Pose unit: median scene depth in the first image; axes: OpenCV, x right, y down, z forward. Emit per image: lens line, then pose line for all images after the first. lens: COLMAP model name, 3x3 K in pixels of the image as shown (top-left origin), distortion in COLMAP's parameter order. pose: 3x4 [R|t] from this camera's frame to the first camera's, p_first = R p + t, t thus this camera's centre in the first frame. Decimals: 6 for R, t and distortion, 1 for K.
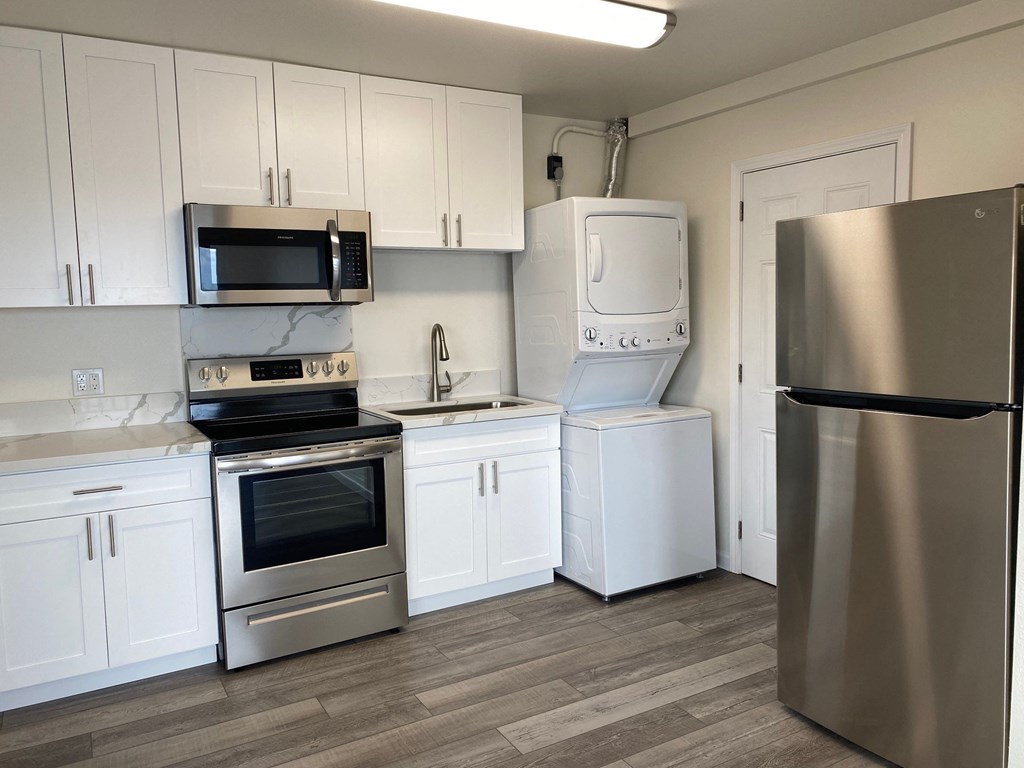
lens RADIAL K [[781.0, 0, 515.2], [0, 781.0, 382.3], [0, 0, 1]] dist [0.039447, -0.041203]
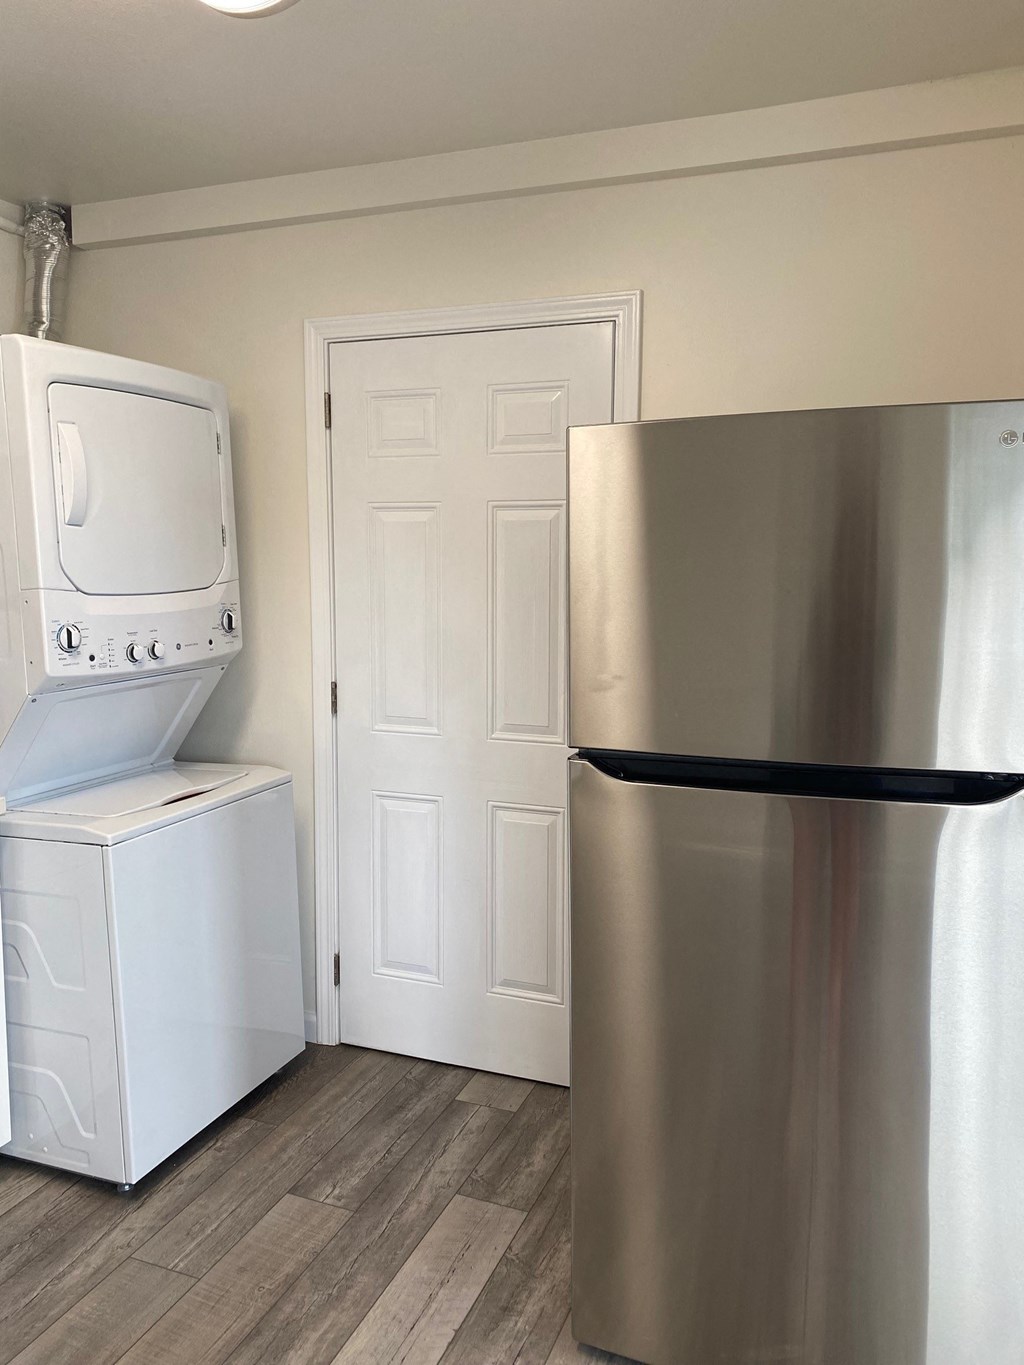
lens RADIAL K [[1041.1, 0, 508.5], [0, 1041.1, 674.8], [0, 0, 1]] dist [0.039447, -0.041203]
pose [[0.784947, -0.048835, 0.617636, -0.094872], [0.044090, 0.998764, 0.022937, -0.048188], [-0.617992, 0.009228, 0.786130, 0.395697]]
